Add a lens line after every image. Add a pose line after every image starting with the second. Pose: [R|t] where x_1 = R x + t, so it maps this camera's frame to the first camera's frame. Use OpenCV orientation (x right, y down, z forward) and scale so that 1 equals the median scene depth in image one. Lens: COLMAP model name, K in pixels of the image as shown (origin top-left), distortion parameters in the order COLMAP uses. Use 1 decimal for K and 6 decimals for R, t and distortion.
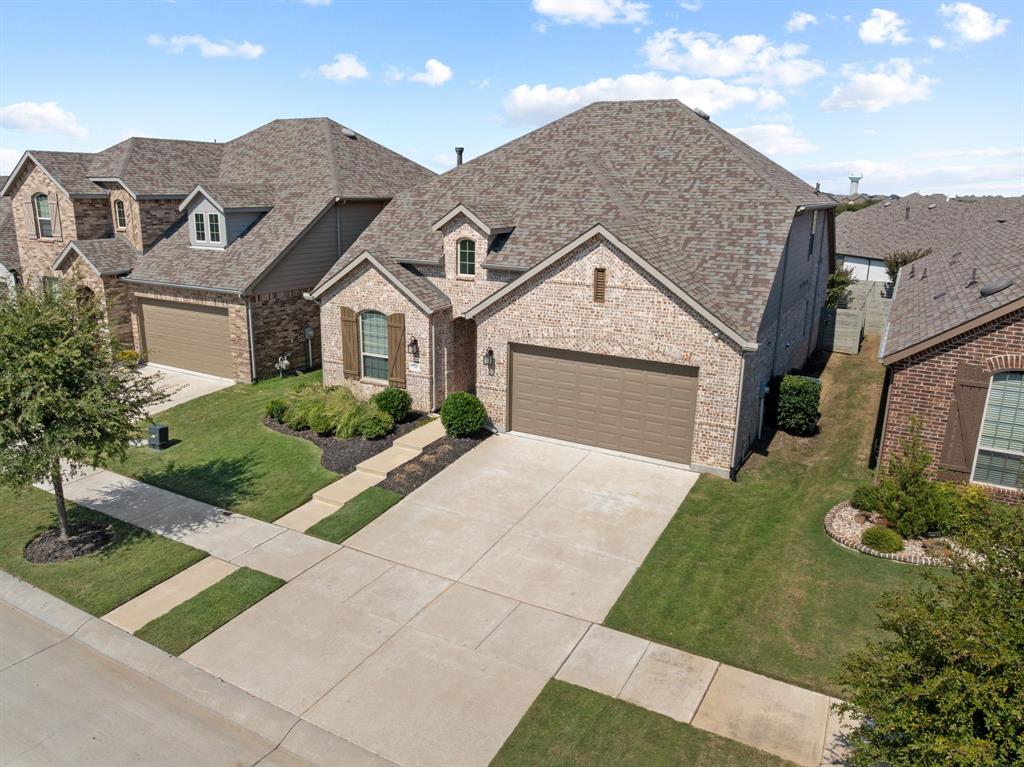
lens RADIAL K [[694.8, 0, 512.0], [0, 694.8, 383.5], [0, 0, 1]] dist [0.000235, -0.000119]
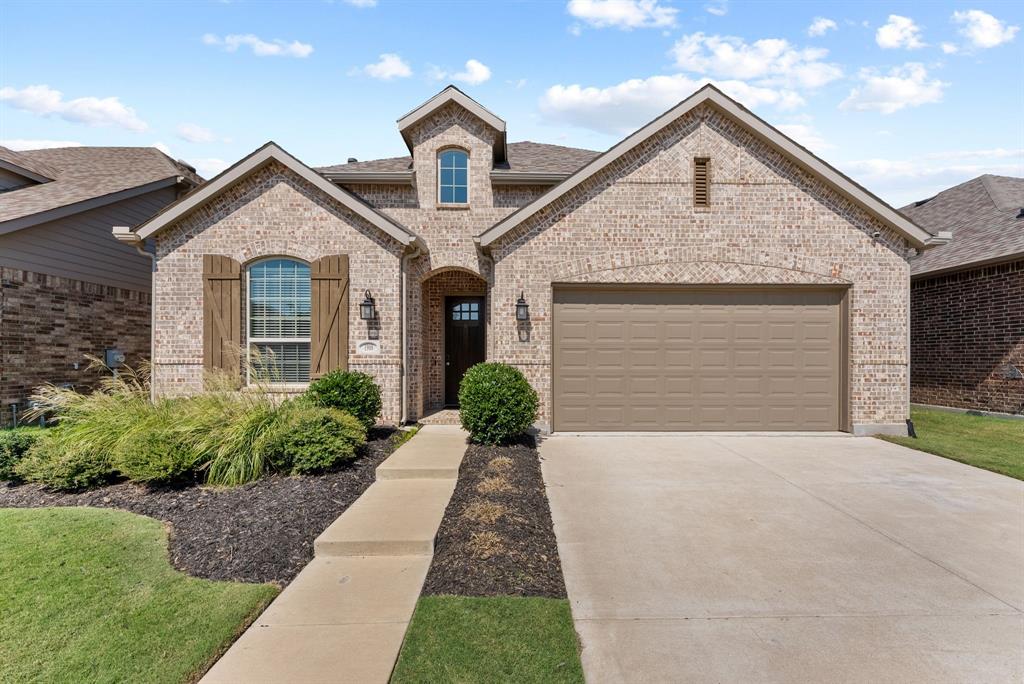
lens RADIAL K [[406.6, 0, 513.1], [0, 406.6, 364.3], [0, 0, 1]] dist [-0.001202, -0.000102]
pose [[0.871988, -0.019453, 0.489141, -0.213988], [0.141863, 0.966374, -0.214466, 0.084232], [-0.468521, 0.256403, 0.845426, 0.708980]]
